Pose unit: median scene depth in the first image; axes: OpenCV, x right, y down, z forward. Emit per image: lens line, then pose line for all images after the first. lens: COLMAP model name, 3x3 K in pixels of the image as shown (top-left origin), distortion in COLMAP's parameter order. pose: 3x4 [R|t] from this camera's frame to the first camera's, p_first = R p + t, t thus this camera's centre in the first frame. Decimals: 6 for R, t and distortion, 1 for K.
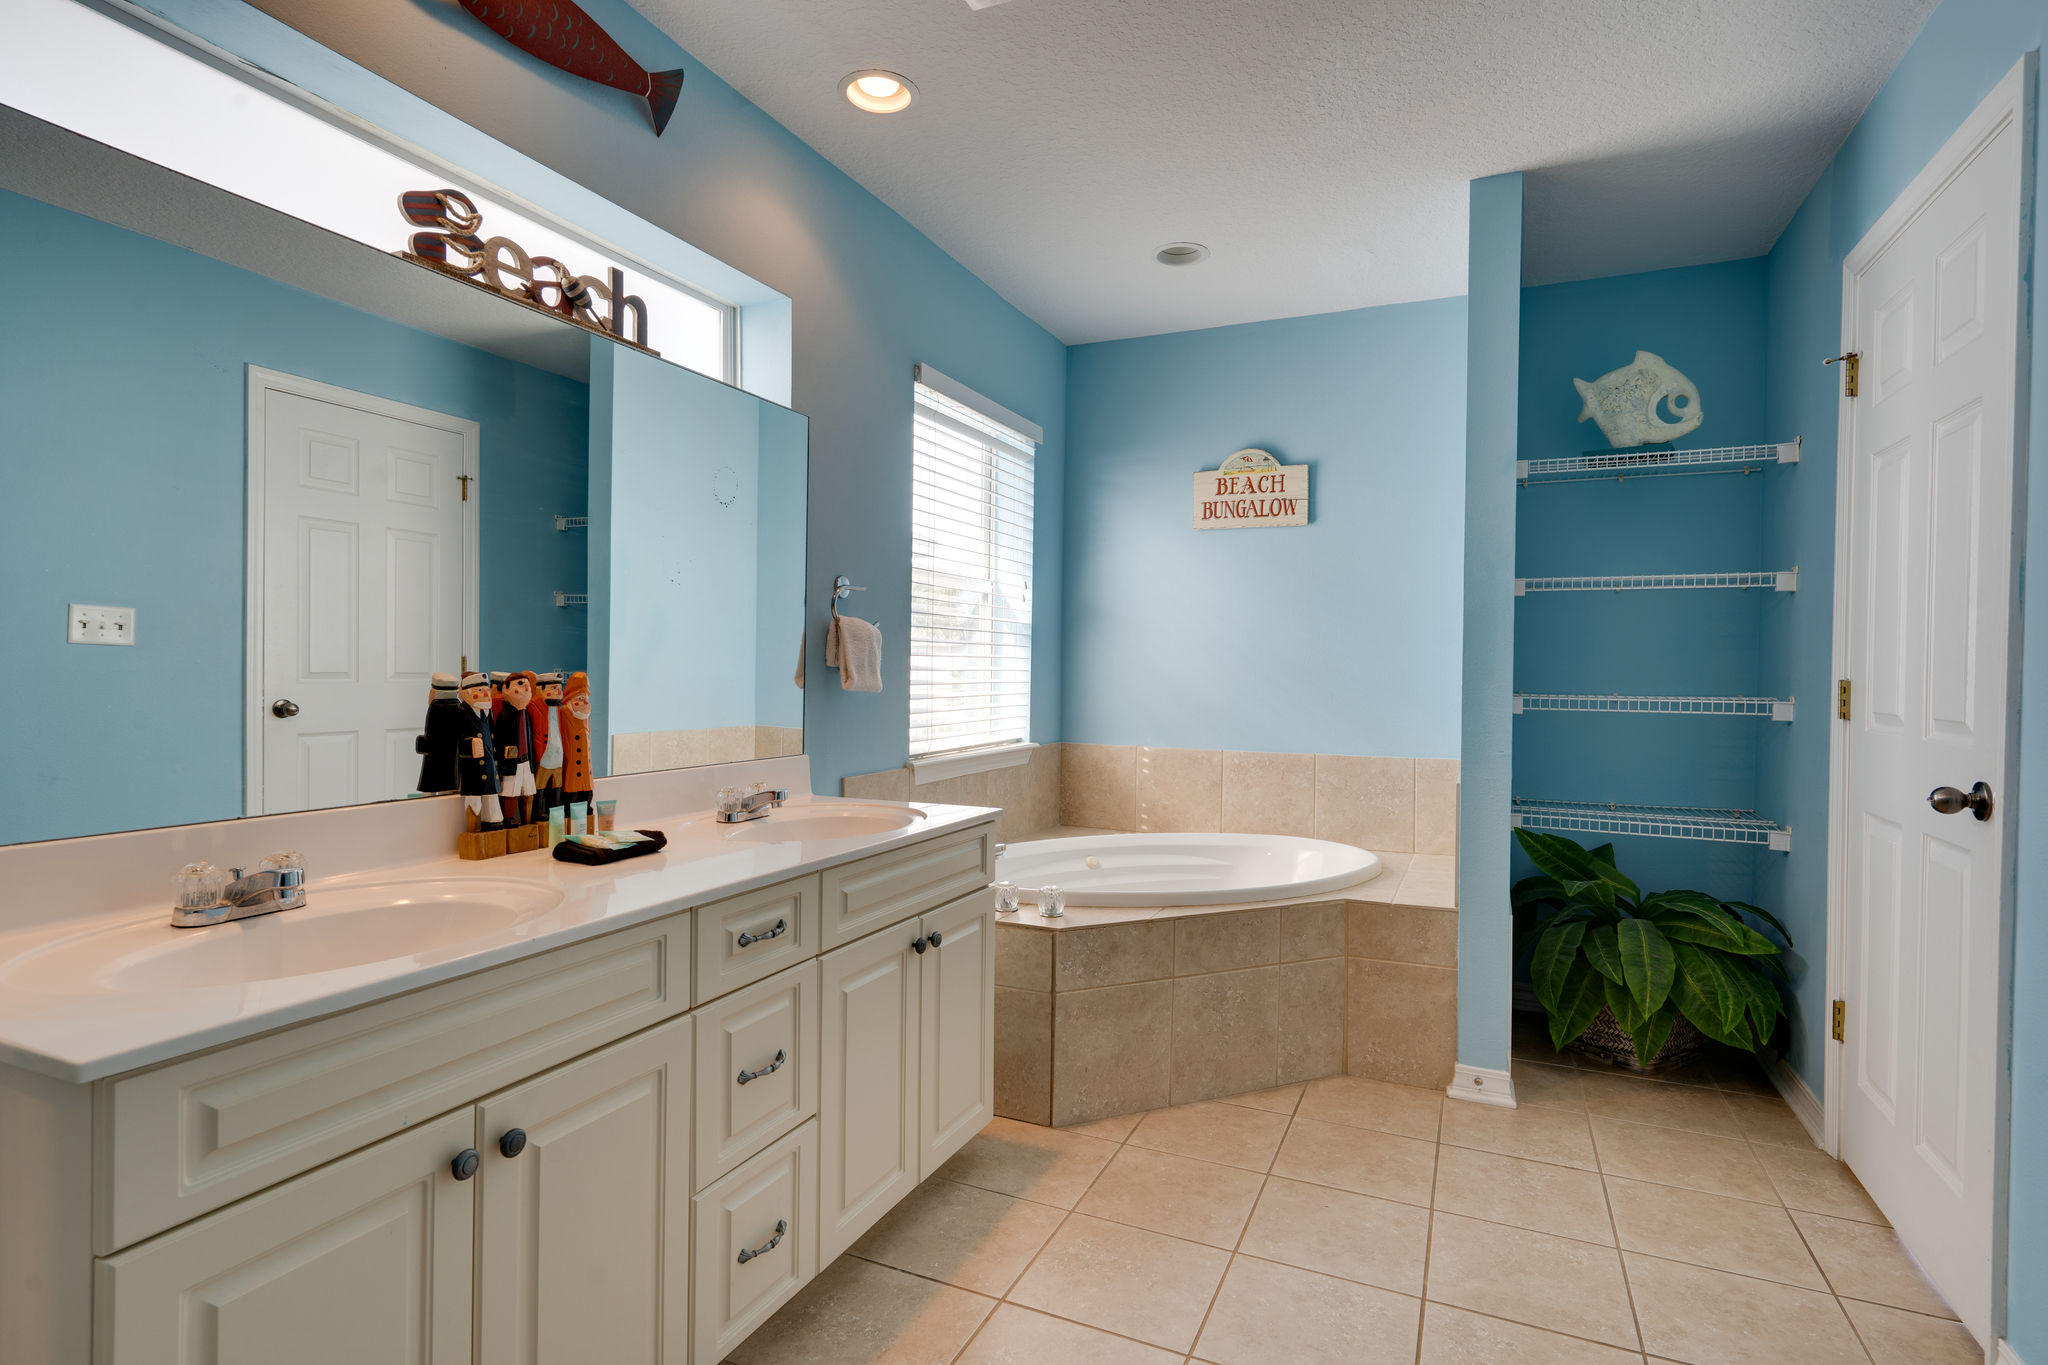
lens RADIAL K [[1047.4, 0, 1017.5], [0, 1047.4, 670.3], [0, 0, 1]] dist [0.000913, 0.000371]
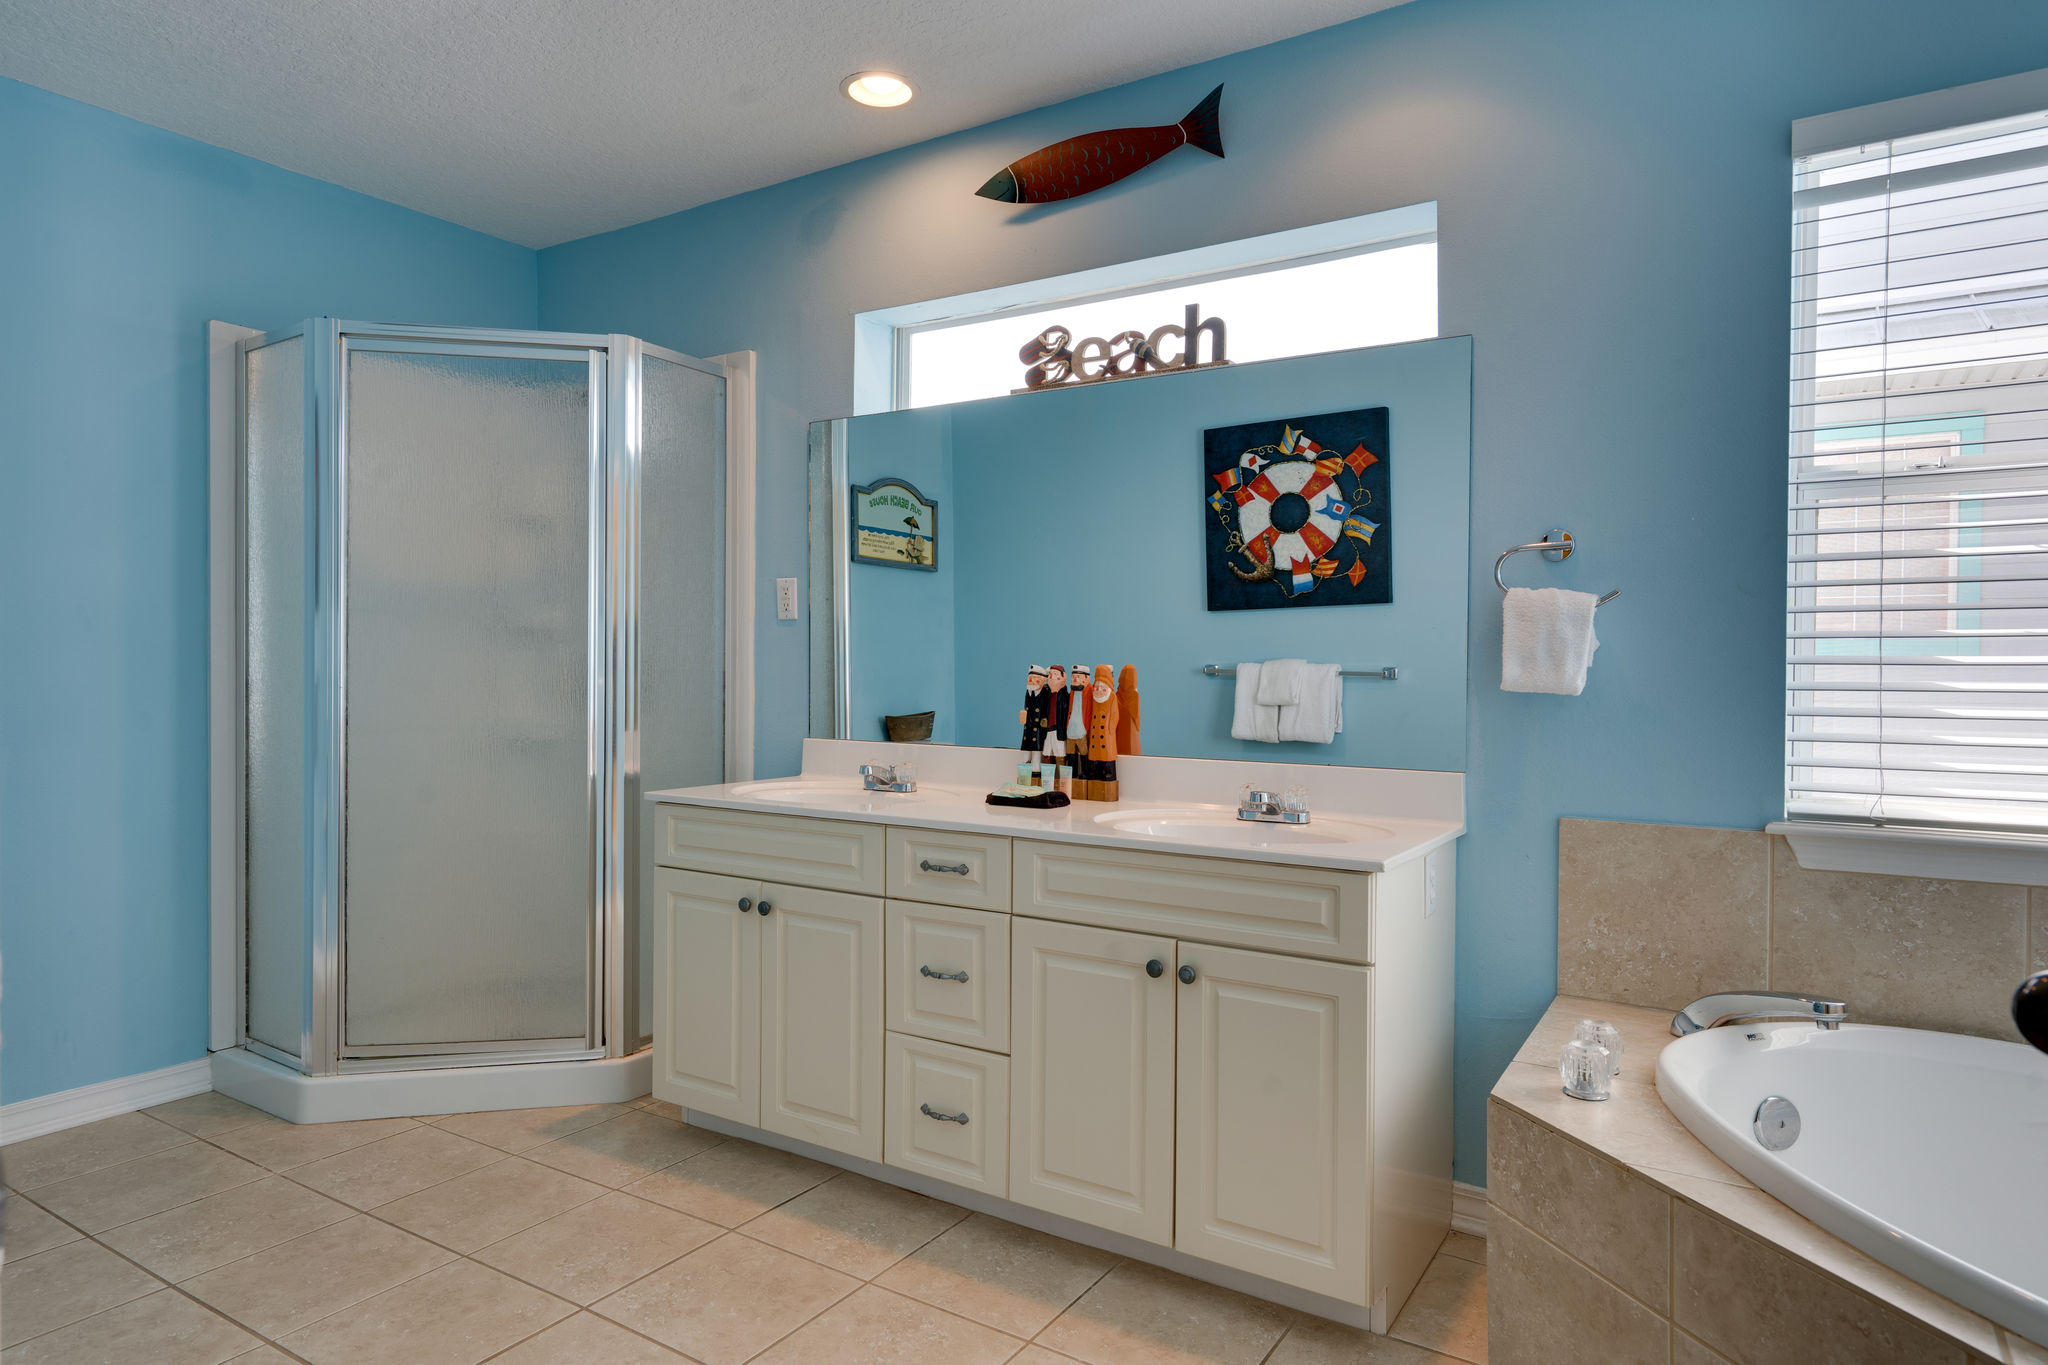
lens RADIAL K [[1208.6, 0, 1018.8], [0, 1208.6, 683.2], [0, 0, 1]] dist [0.009692, 0.000684]
pose [[-0.147469, 0.001818, -0.989065, 1.037706], [-0.012518, 0.999915, 0.003704, 0.020157], [0.988987, 0.012928, -0.147434, 1.142627]]
